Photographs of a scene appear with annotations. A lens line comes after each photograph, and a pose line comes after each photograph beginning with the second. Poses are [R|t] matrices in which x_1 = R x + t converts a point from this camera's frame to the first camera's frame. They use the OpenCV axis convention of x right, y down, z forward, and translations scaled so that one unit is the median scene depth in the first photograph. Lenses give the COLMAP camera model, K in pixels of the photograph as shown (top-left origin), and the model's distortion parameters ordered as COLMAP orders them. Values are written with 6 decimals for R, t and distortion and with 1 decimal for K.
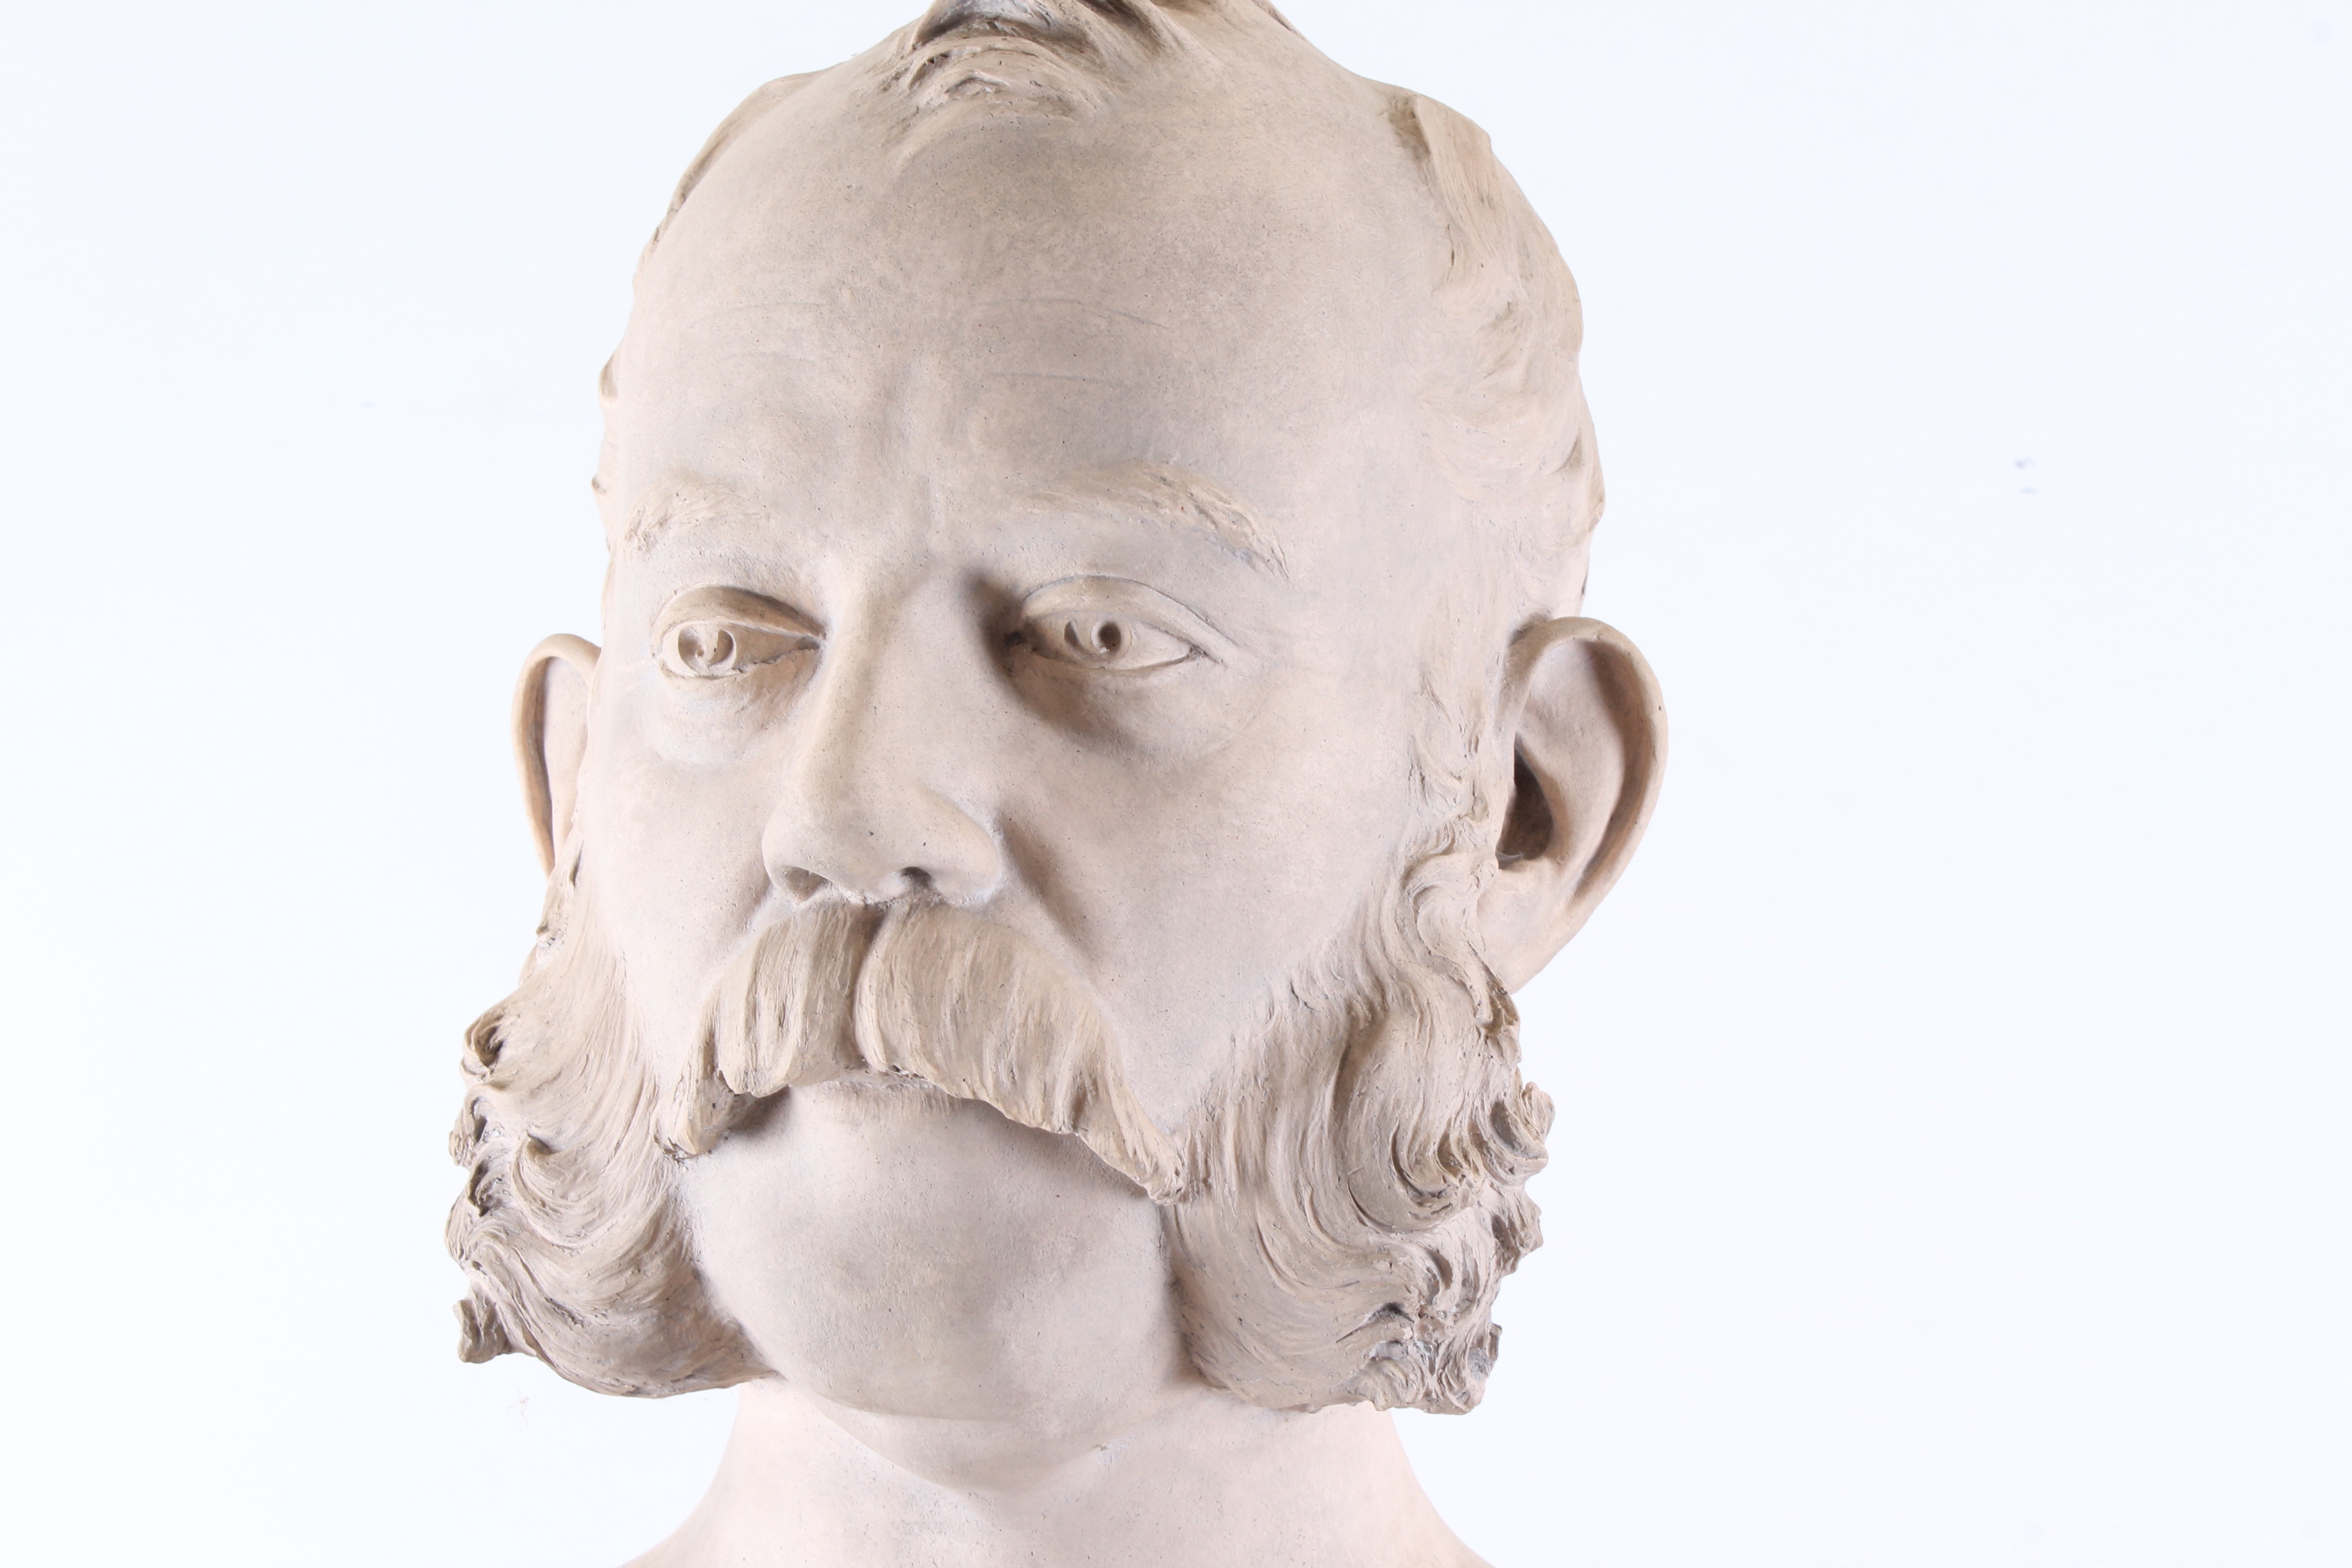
lens RADIAL K [[4780.3, 0, 1187.0], [0, 4780.3, 757.7], [0, 0, 1]] dist [0.096375, 0.037834]
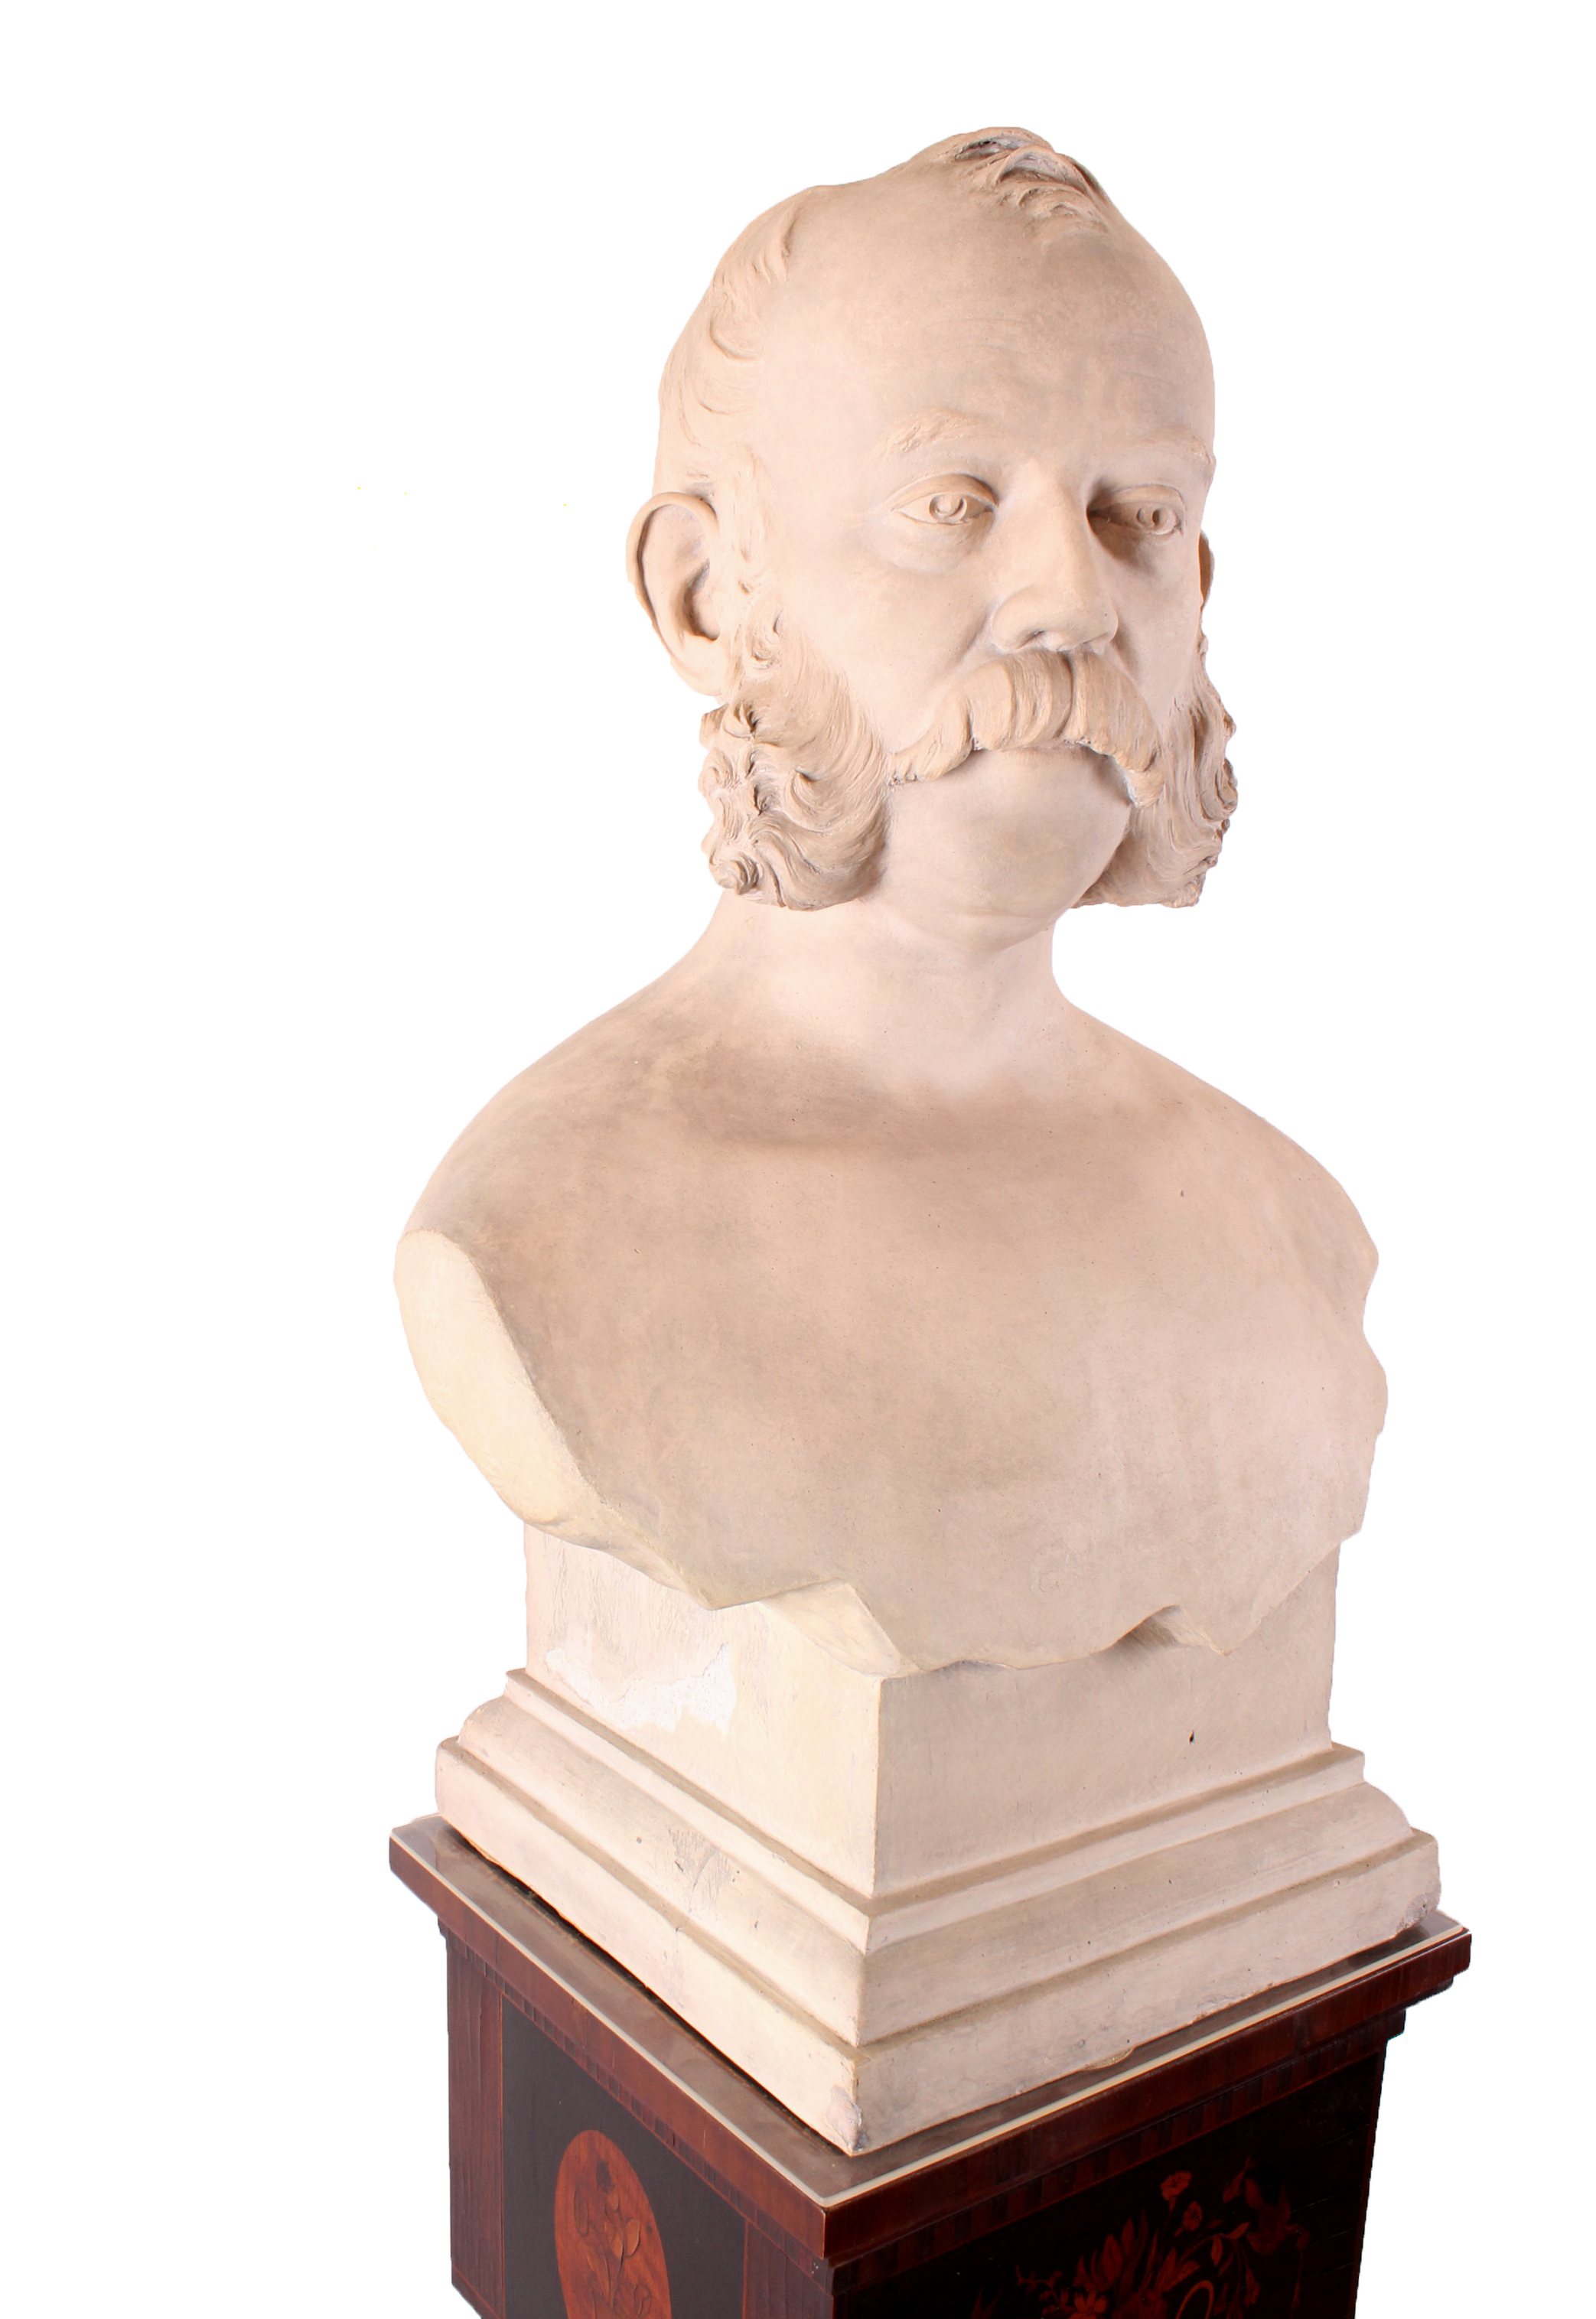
lens RADIAL K [[2189.6, 0, 685.1], [0, 2189.6, 1227.8], [0, 0, 1]] dist [-0.175473, 0.167355]
pose [[0.860789, -0.106873, 0.497616, -0.629386], [-0.037012, 0.961973, 0.270627, 0.024057], [-0.507615, -0.251370, 0.824099, 0.300596]]
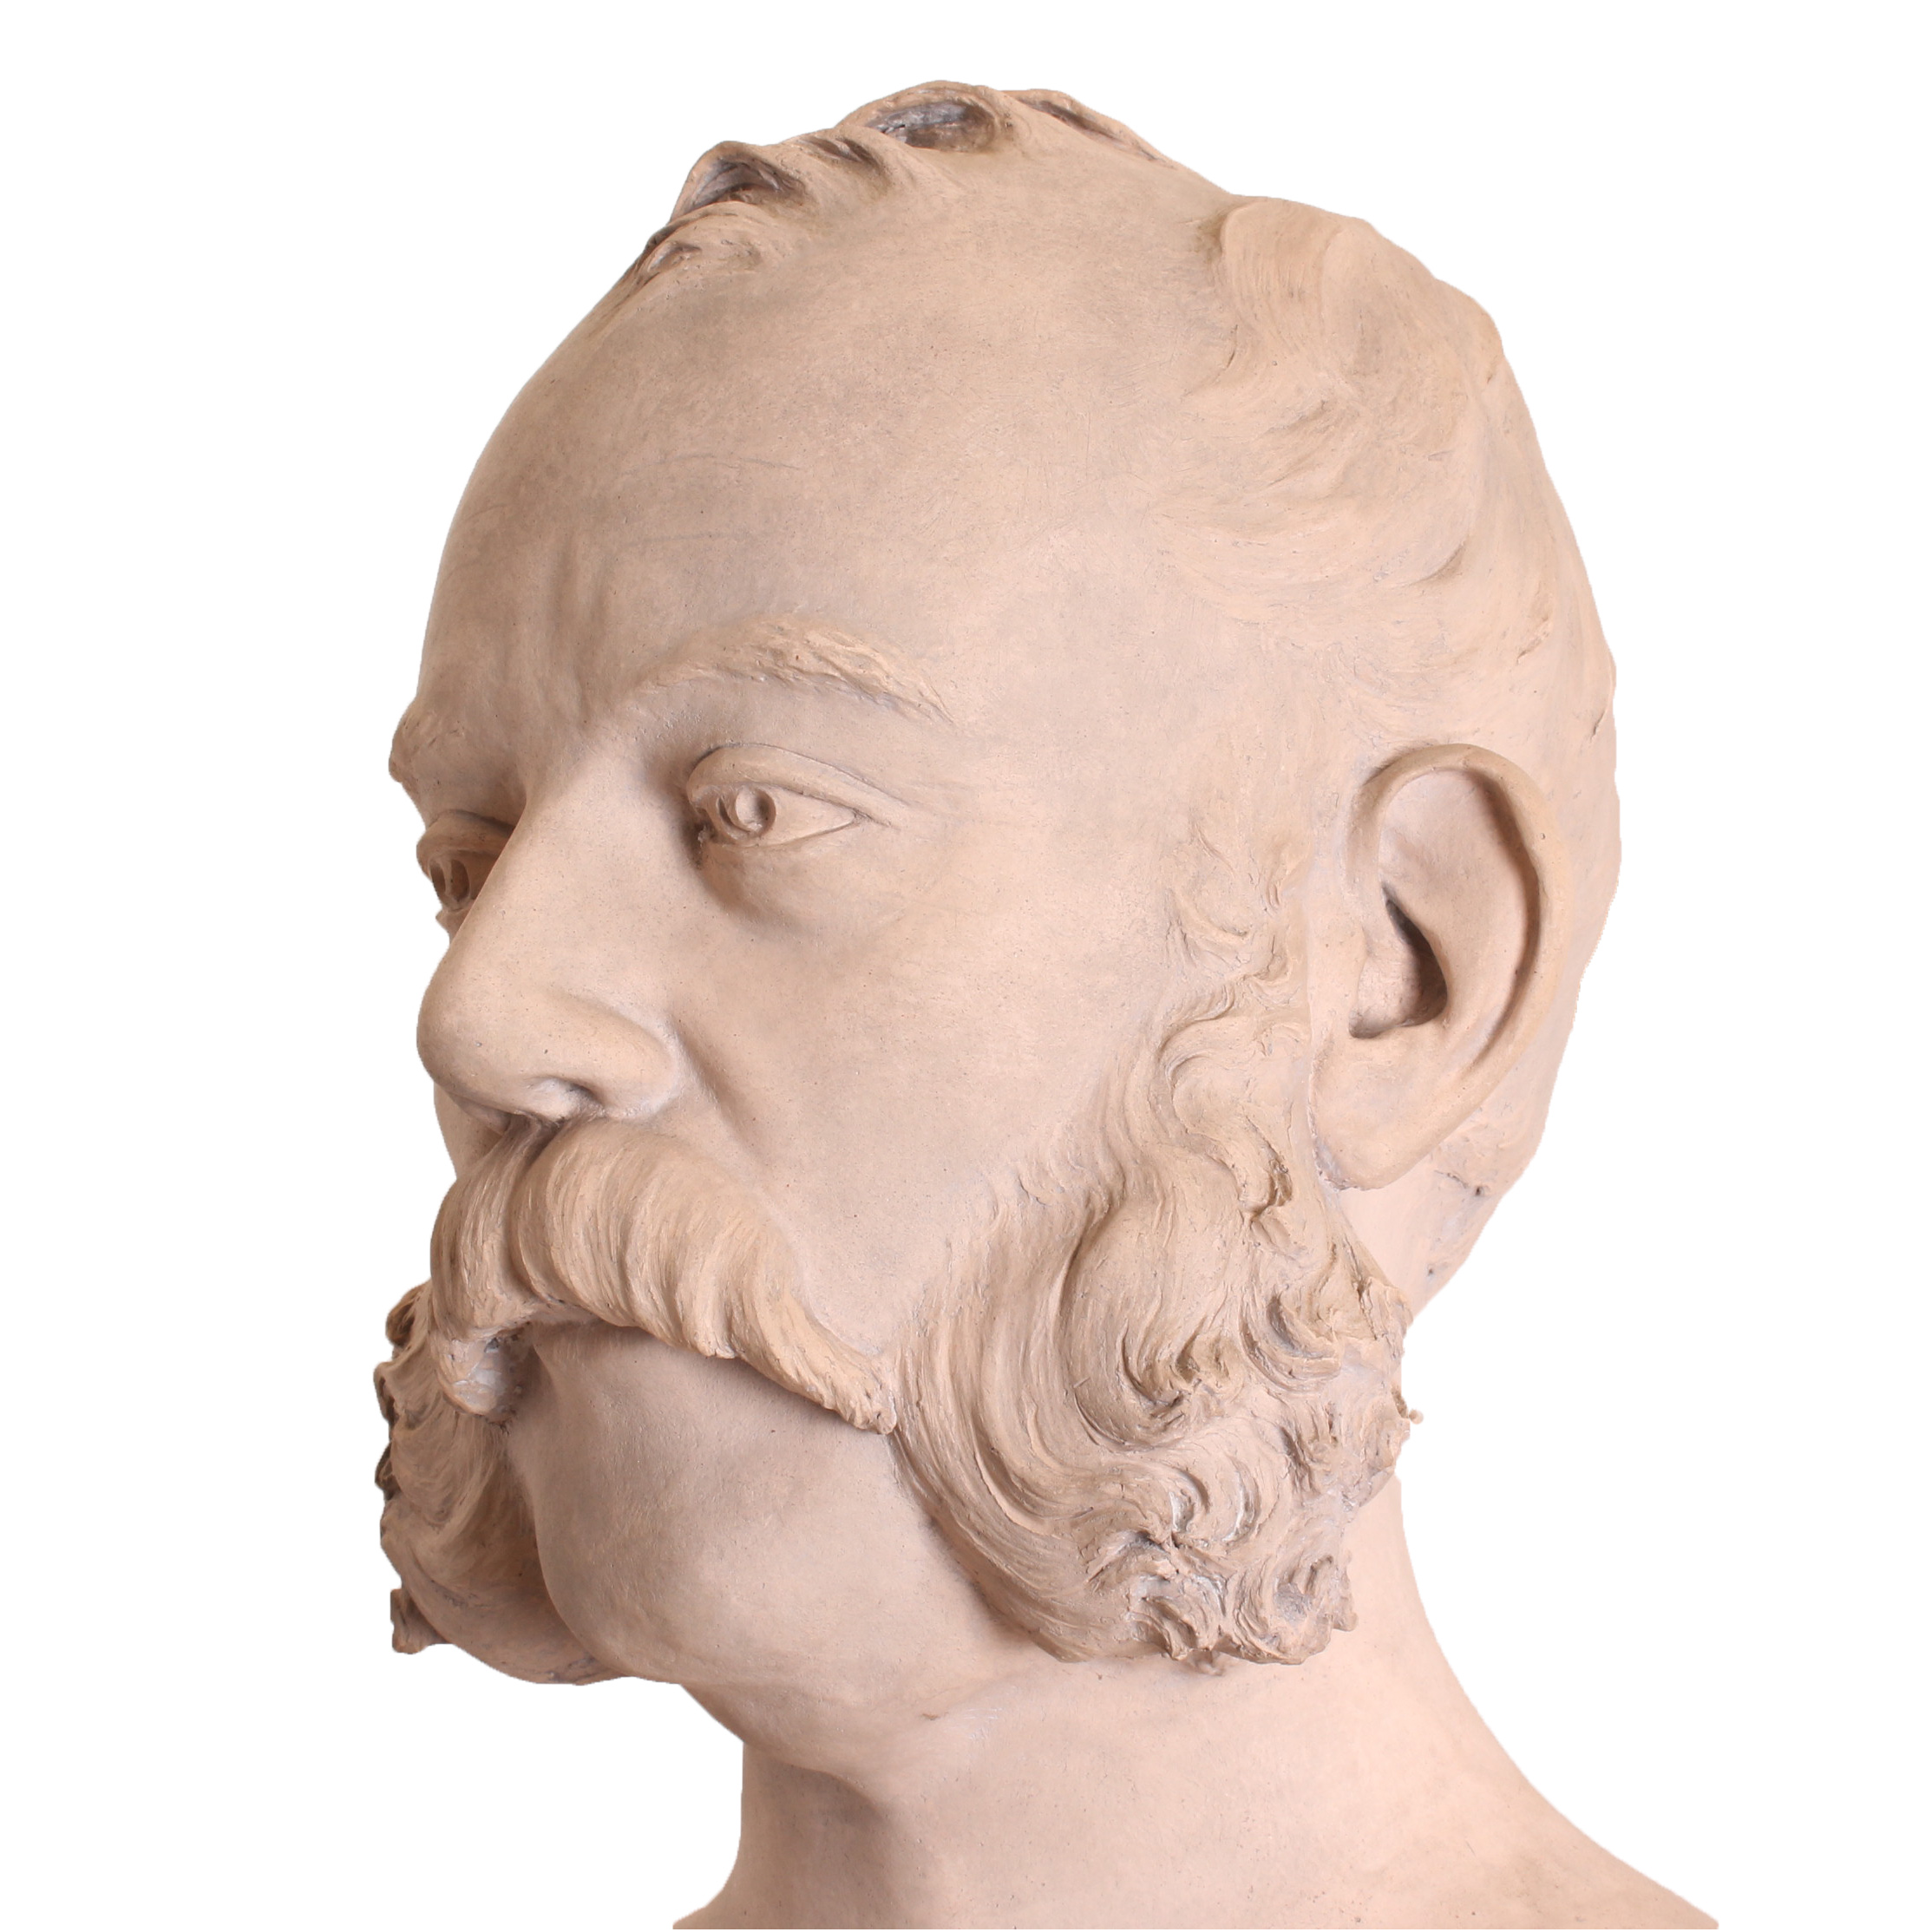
lens RADIAL K [[4410.6, 0, 967.3], [0, 4410.6, 906.4], [0, 0, 1]] dist [-0.033231, 0.099223]
pose [[0.892148, -0.114232, -0.437063, 0.375239], [0.079172, 0.992064, -0.097681, 0.076270], [0.444752, 0.052543, 0.894111, 0.261594]]
